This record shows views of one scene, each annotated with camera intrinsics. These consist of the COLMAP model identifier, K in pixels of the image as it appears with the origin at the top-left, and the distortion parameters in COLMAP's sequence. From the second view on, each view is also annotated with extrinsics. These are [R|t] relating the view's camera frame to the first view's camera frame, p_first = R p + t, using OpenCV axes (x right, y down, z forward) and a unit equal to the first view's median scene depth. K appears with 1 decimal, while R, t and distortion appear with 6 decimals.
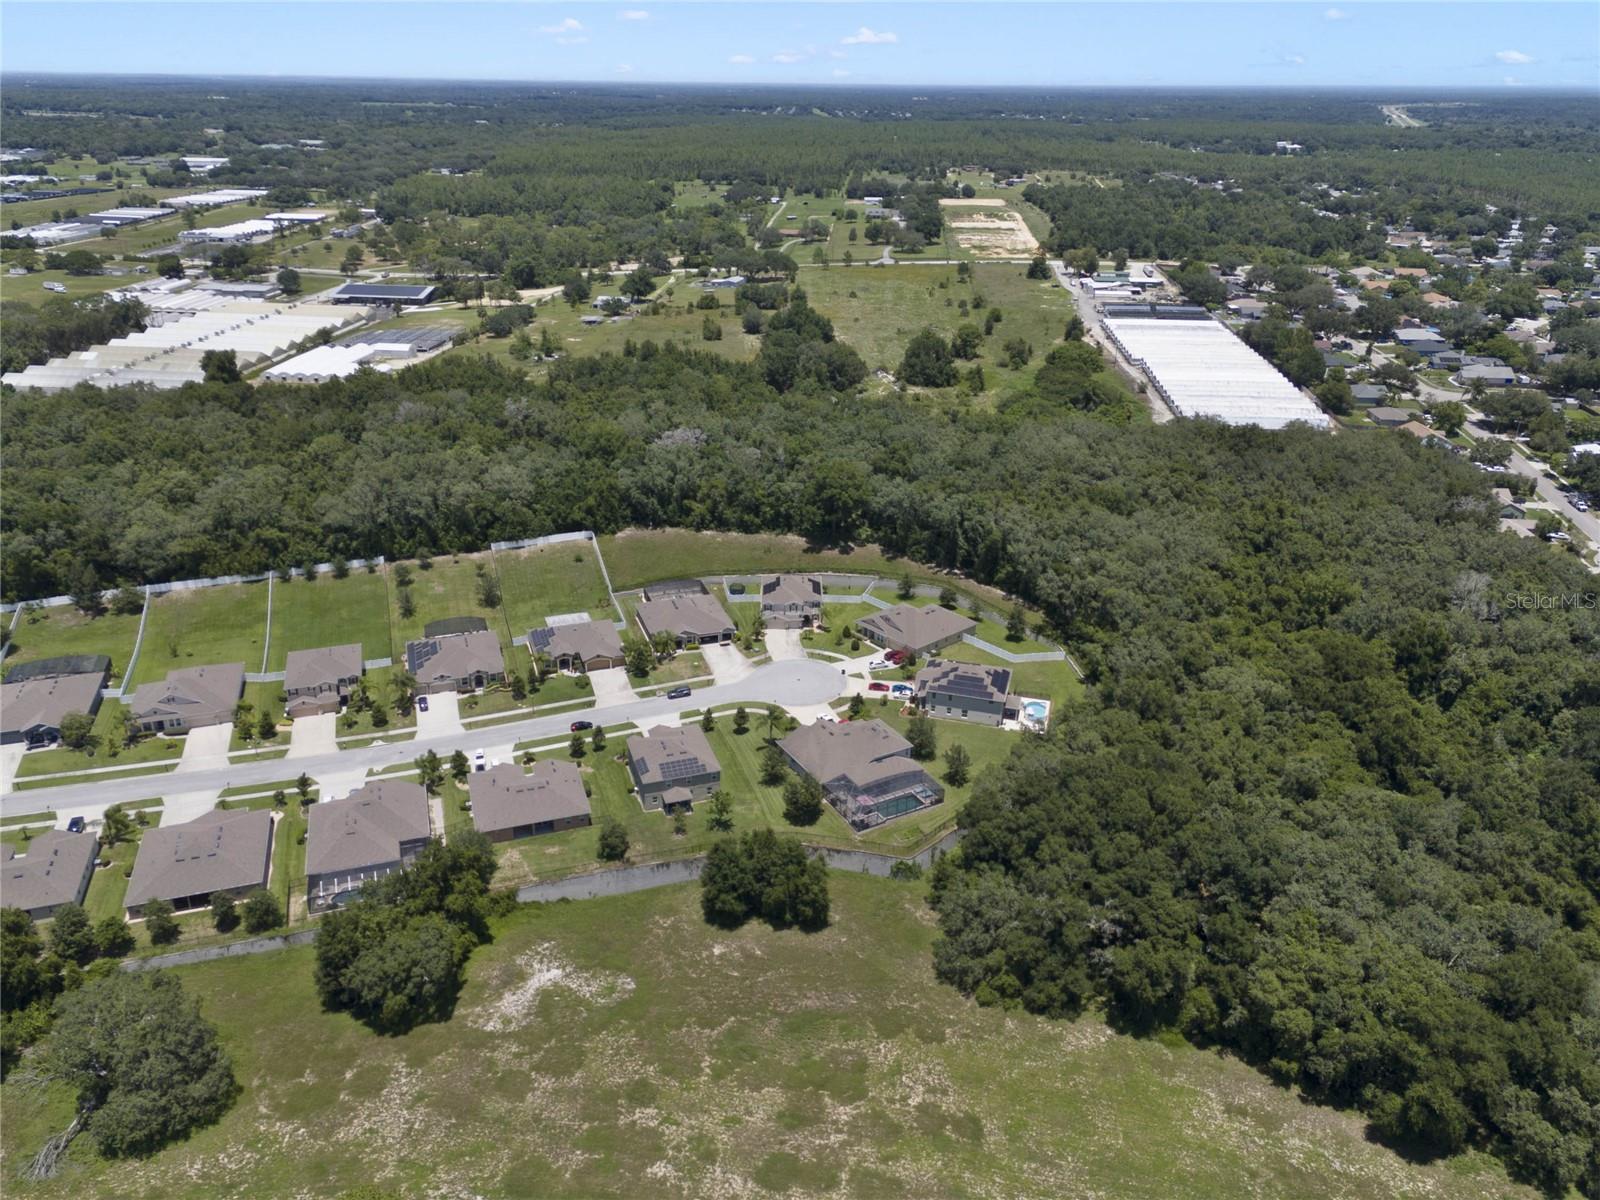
lens RADIAL K [[1142.3, 0, 808.2], [0, 1142.3, 600.7], [0, 0, 1]] dist [0.053069, -0.001442]
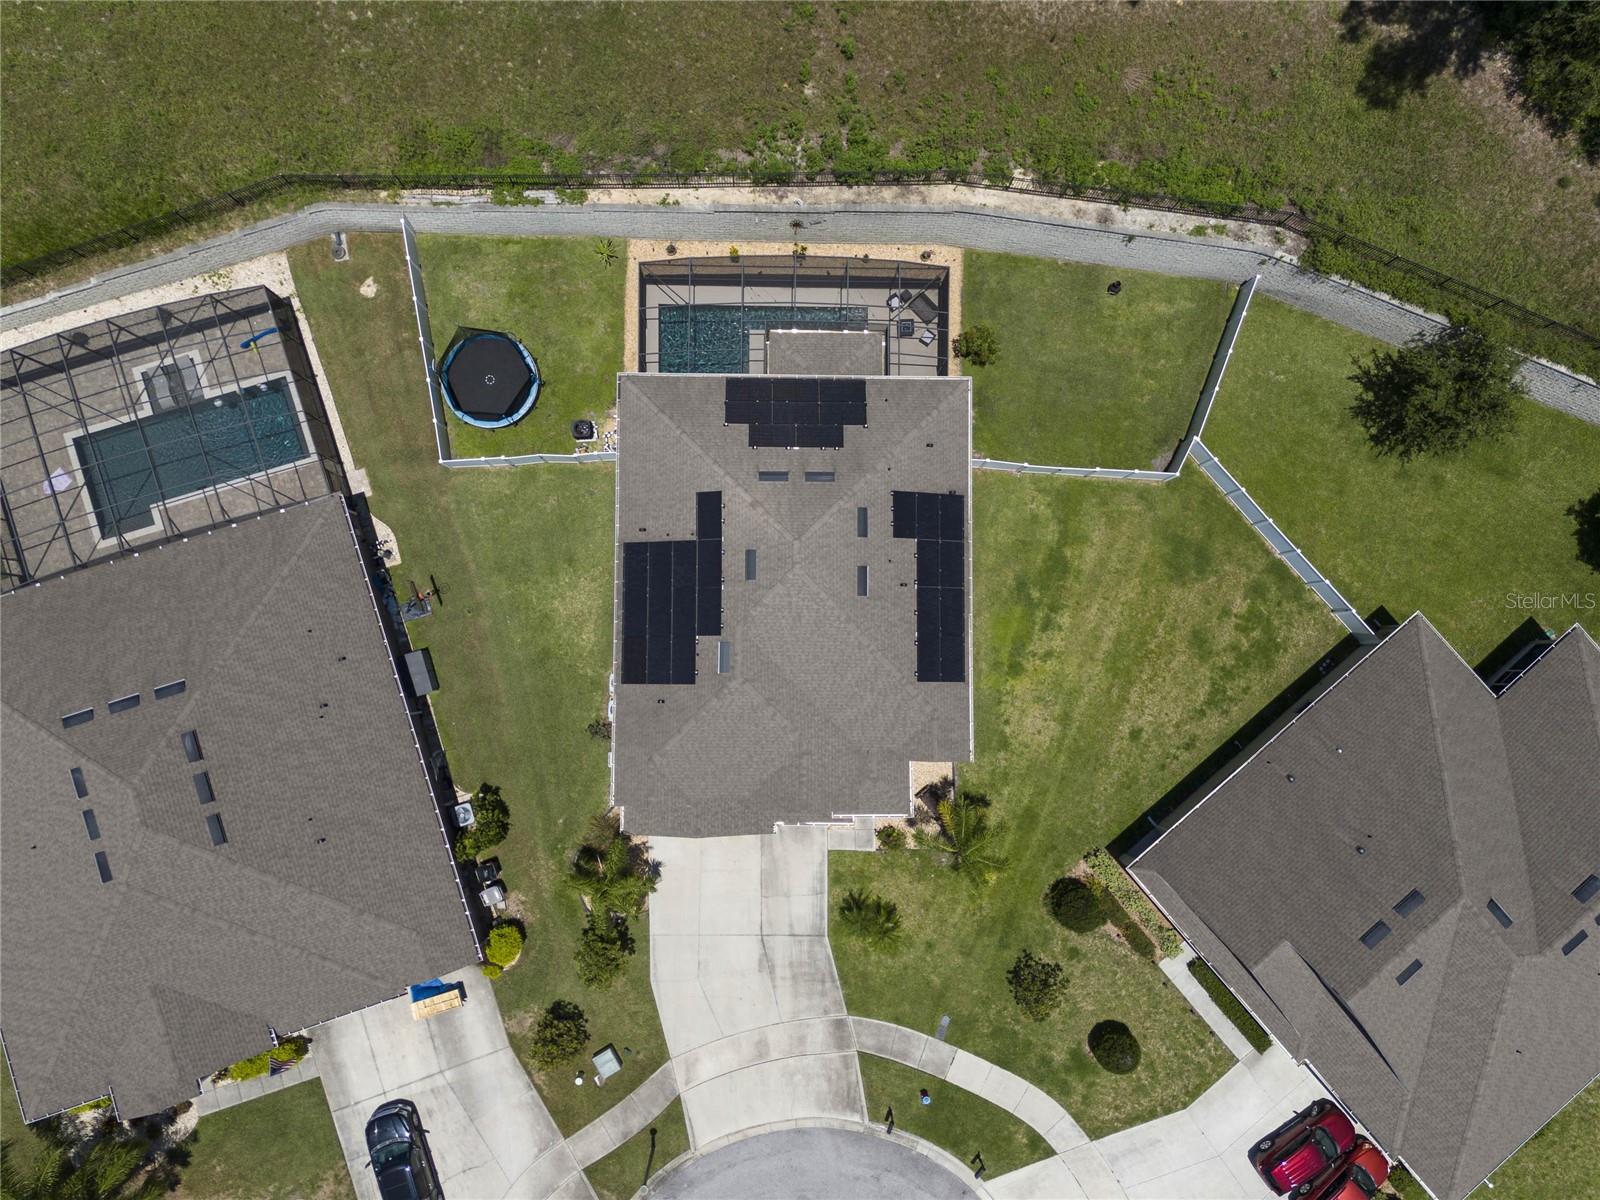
lens RADIAL K [[1164.5, 0, 791.4], [0, 1164.5, 603.5], [0, 0, 1]] dist [0.061471, -0.070152]
pose [[0.999587, 0.022370, 0.018042, -0.017421], [-0.026437, 0.469523, 0.882524, -0.156997], [0.011271, -0.882637, 0.469920, 0.896374]]
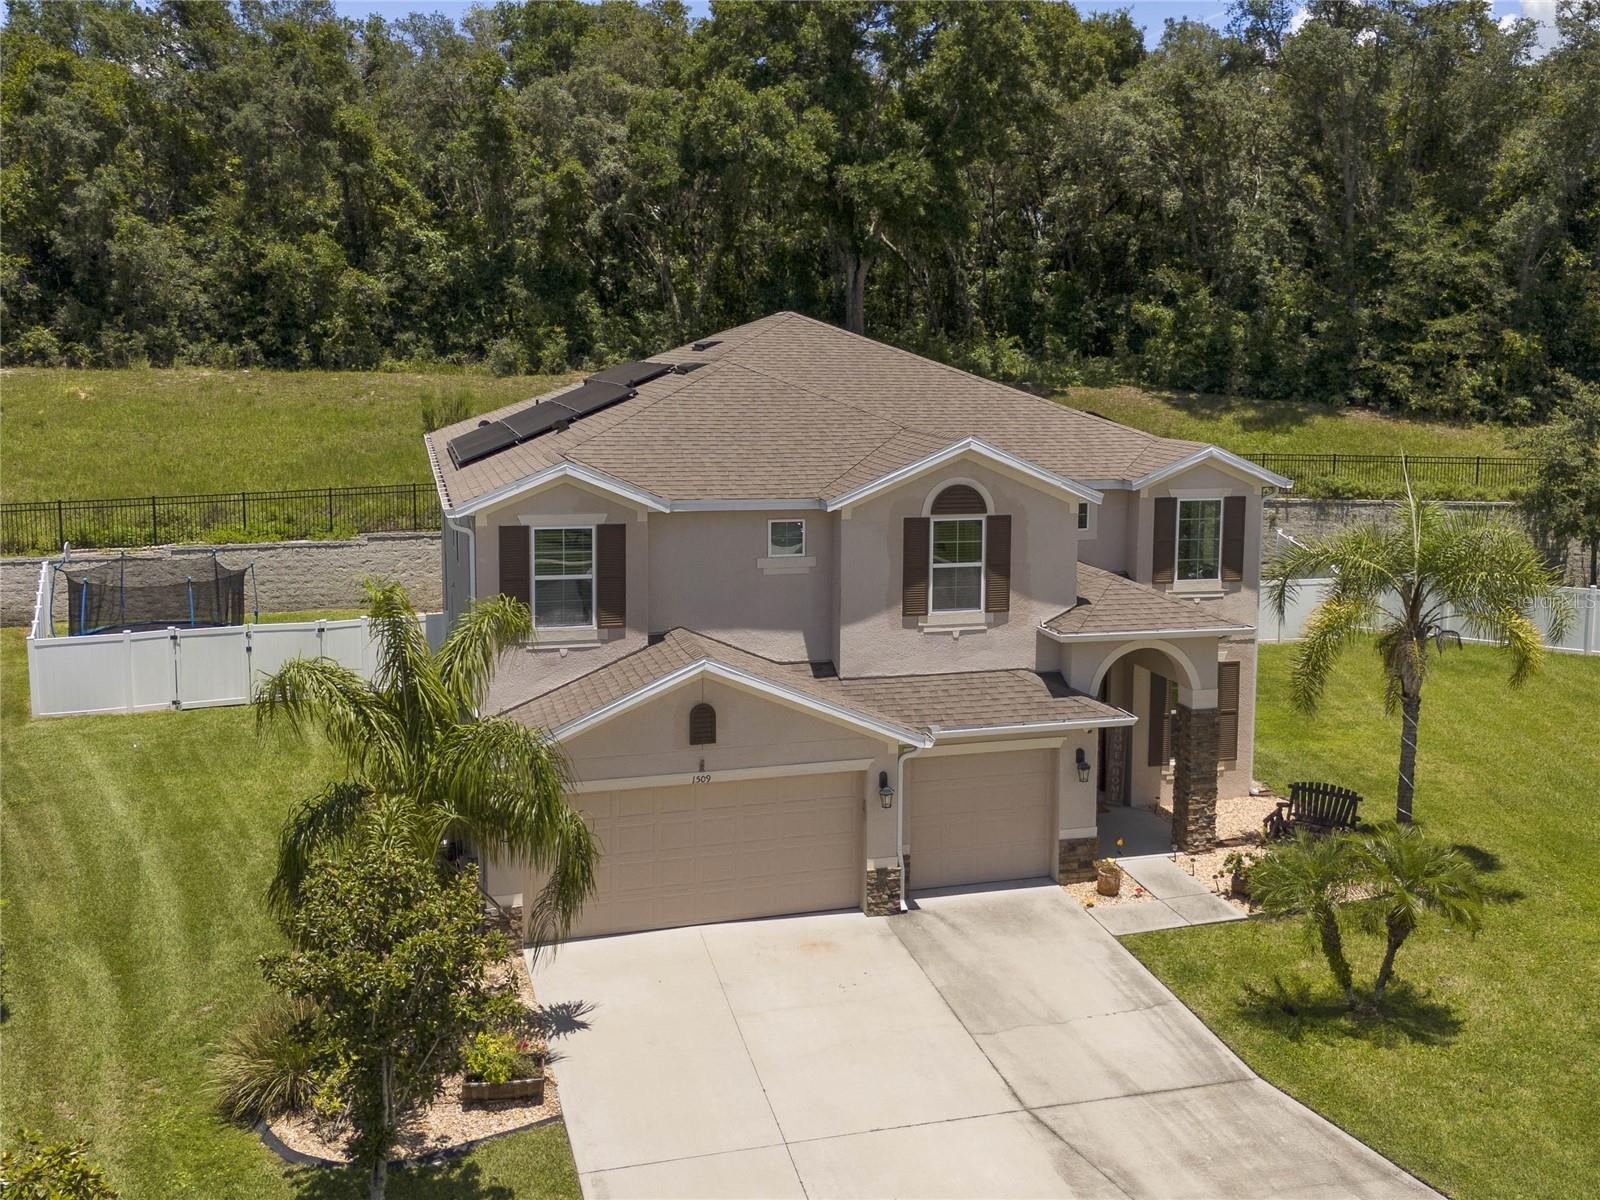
lens RADIAL K [[1487.6, 0, 876.5], [0, 1487.6, 522.4], [0, 0, 1]] dist [0.102392, -0.176897]
pose [[0.958577, -0.036729, 0.282456, -0.039613], [0.117076, 0.954817, -0.273164, 0.026054], [-0.259660, 0.294917, 0.919565, 0.876386]]
